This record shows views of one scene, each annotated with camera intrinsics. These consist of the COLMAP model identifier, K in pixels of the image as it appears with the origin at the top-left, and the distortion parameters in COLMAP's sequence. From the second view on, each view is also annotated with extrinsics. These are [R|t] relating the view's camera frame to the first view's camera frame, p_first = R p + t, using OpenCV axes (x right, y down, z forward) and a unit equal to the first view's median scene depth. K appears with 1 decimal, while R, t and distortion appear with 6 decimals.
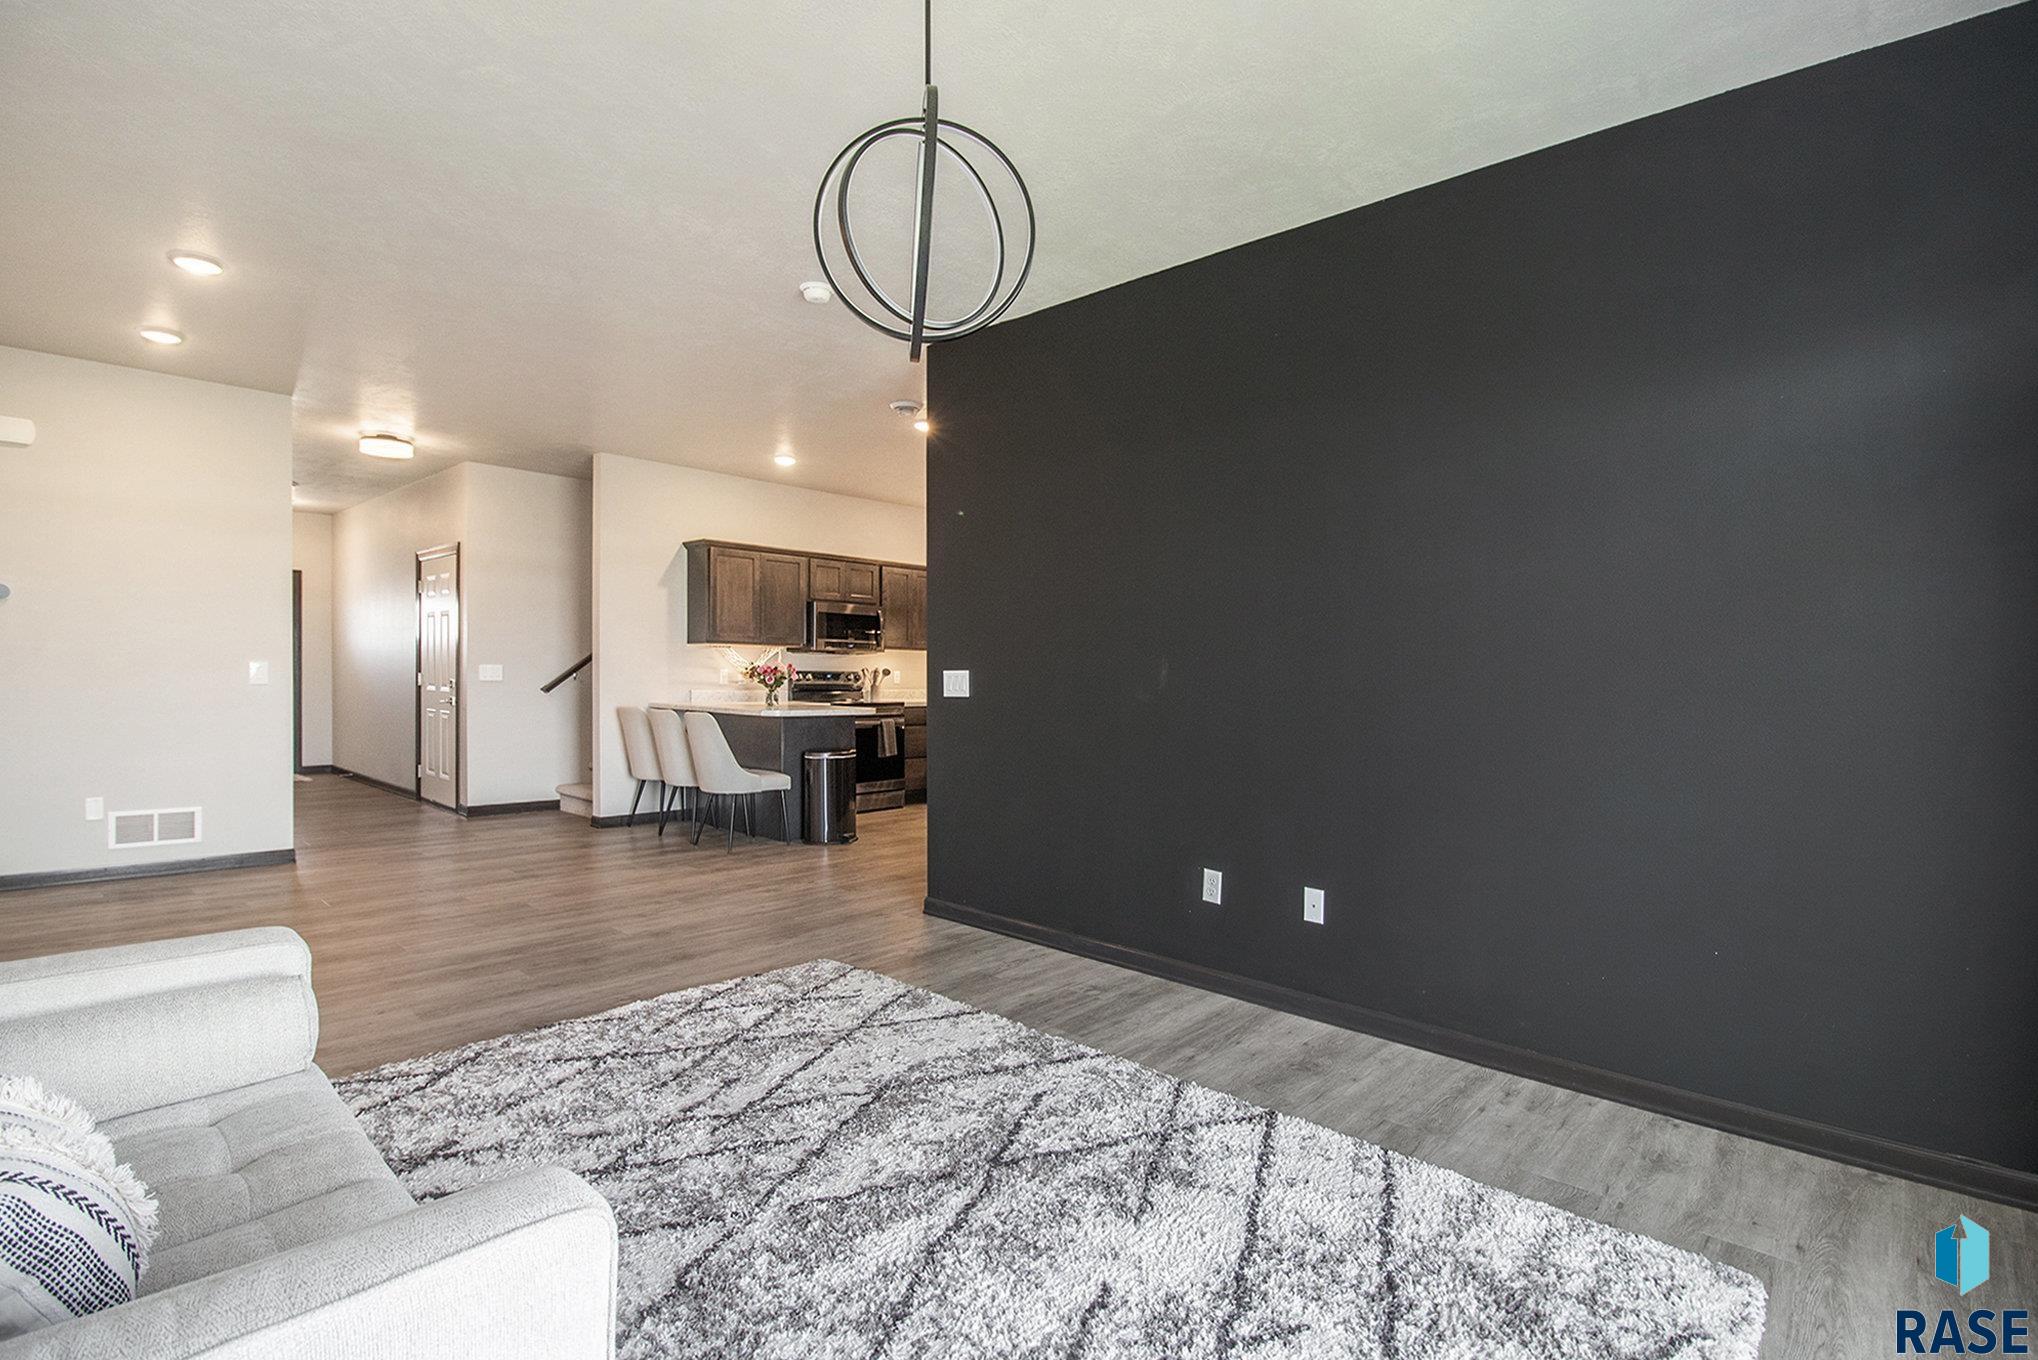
lens RADIAL K [[967.0, 0, 1021.8], [0, 967.0, 658.9], [0, 0, 1]] dist [-0.000278, -0.001199]
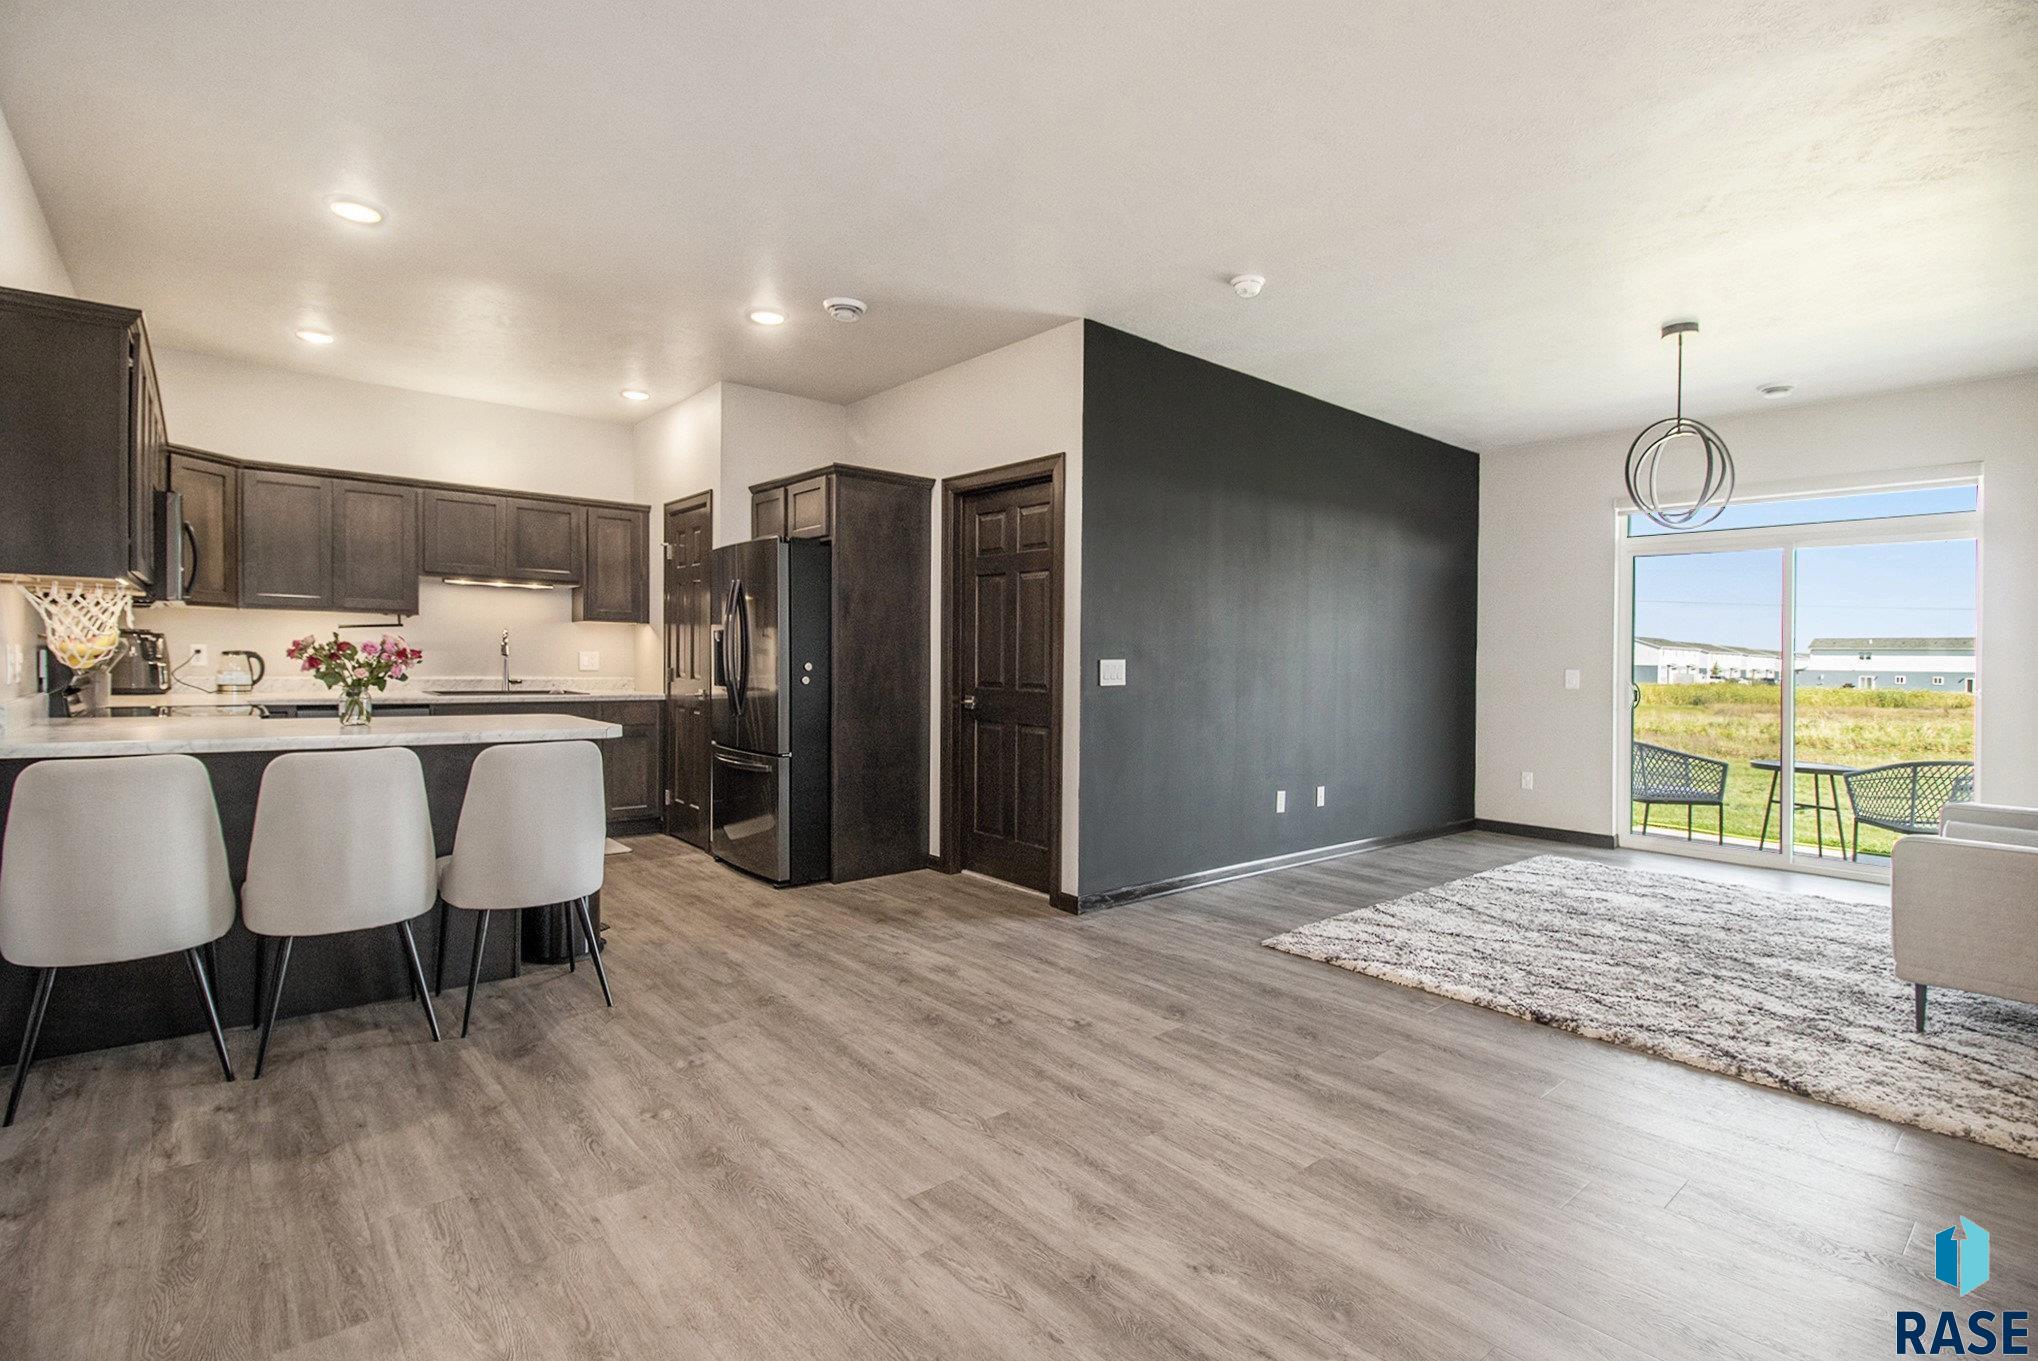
lens RADIAL K [[948.7, 0, 1018.0], [0, 948.7, 657.8], [0, 0, 1]] dist [-0.002222, -0.013482]
pose [[0.121450, -0.011288, 0.992533, -0.983381], [-0.030715, 0.999414, 0.015125, -0.002507], [-0.992122, -0.032322, 0.121032, 0.905585]]
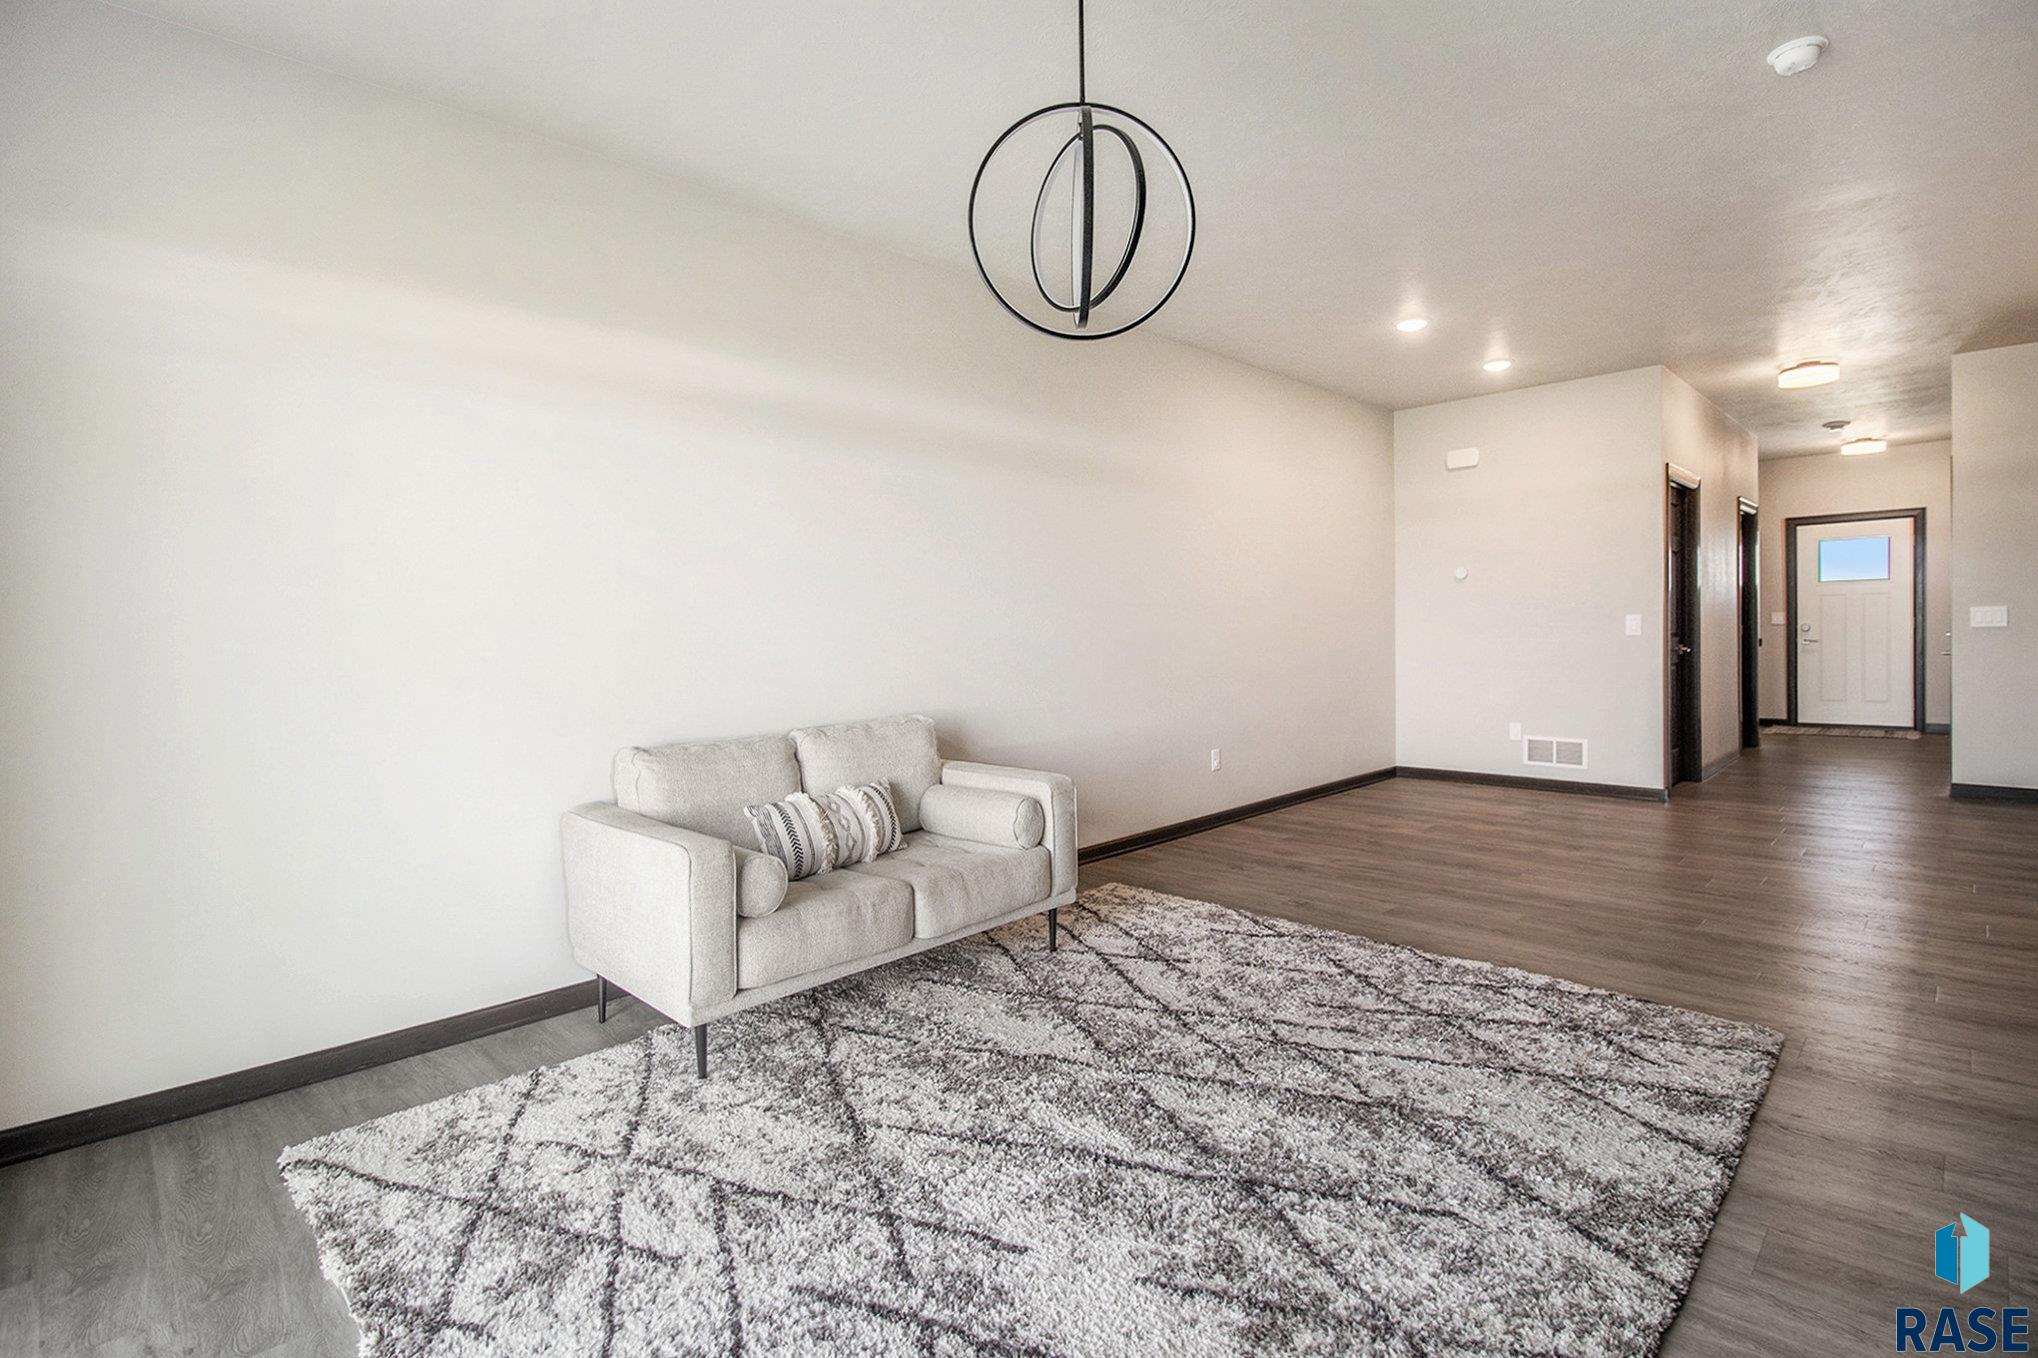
lens RADIAL K [[967.0, 0, 1021.8], [0, 967.0, 657.9], [0, 0, 1]] dist [-0.000278, -0.001199]
pose [[-0.041799, 0.015198, -0.999010, 0.394244], [0.035915, 0.999261, 0.013699, 0.012541], [0.998480, -0.035307, -0.042314, 0.394171]]
